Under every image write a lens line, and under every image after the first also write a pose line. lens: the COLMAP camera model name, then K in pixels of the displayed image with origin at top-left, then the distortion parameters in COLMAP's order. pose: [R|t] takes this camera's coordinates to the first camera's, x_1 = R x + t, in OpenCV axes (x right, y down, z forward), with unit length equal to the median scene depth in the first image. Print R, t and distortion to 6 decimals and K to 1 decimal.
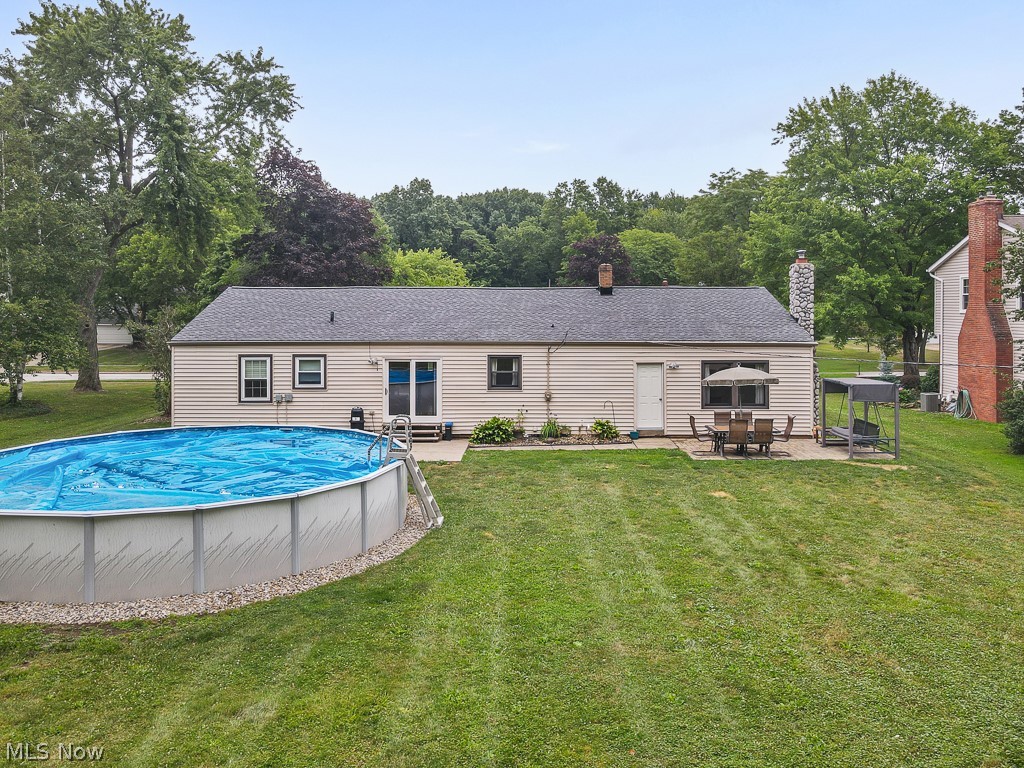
lens RADIAL K [[797.3, 0, 510.4], [0, 797.3, 348.0], [0, 0, 1]] dist [0.006998, 0.006387]
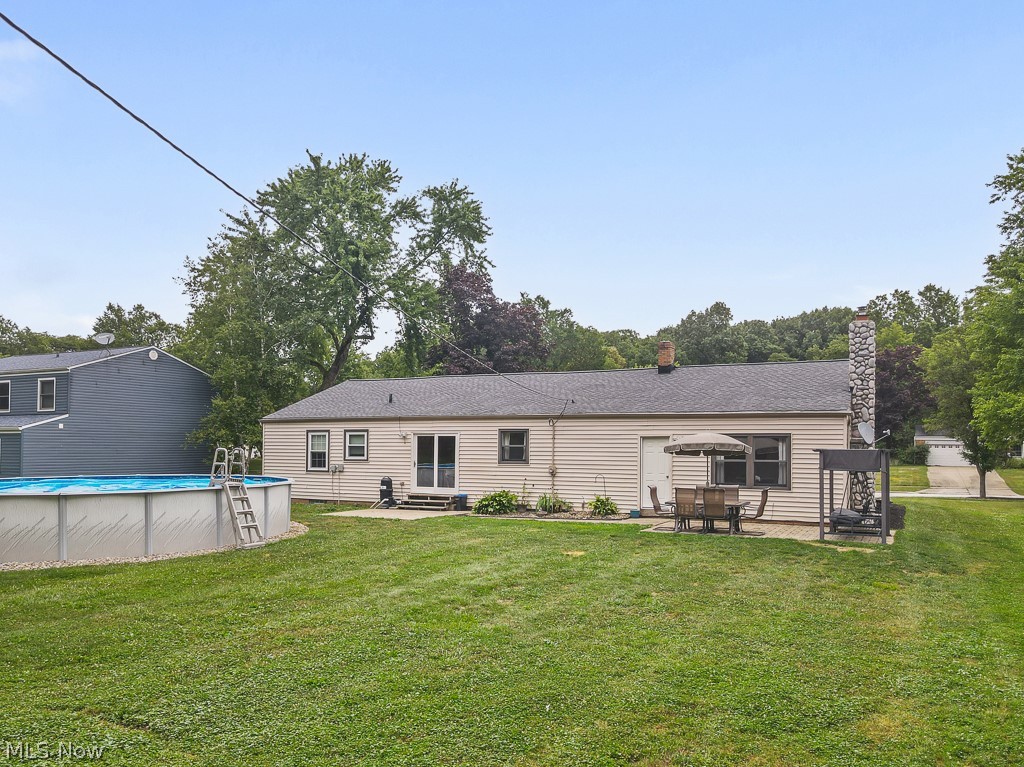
lens RADIAL K [[774.9, 0, 512.3], [0, 774.9, 470.2], [0, 0, 1]] dist [0.005858, 0.002512]
pose [[0.898652, 0.017436, -0.438315, 0.418235], [-0.025163, 0.999613, -0.011825, 0.071948], [0.437939, 0.021655, 0.898744, 0.123527]]
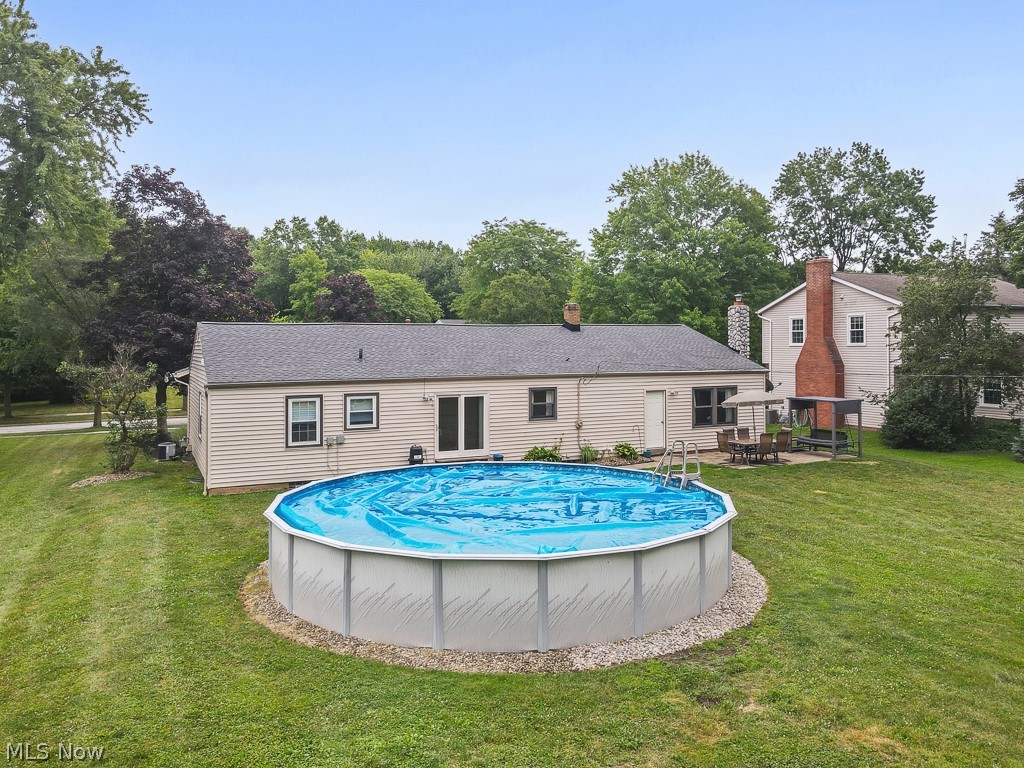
lens RADIAL K [[771.0, 0, 512.0], [0, 771.0, 384.0], [0, 0, 1]] dist [0.008764, 0.003902]
pose [[0.903206, -0.028902, 0.428232, -0.483292], [0.029270, 0.999555, 0.005726, -0.002896], [-0.428207, 0.007362, 0.903651, 0.087044]]
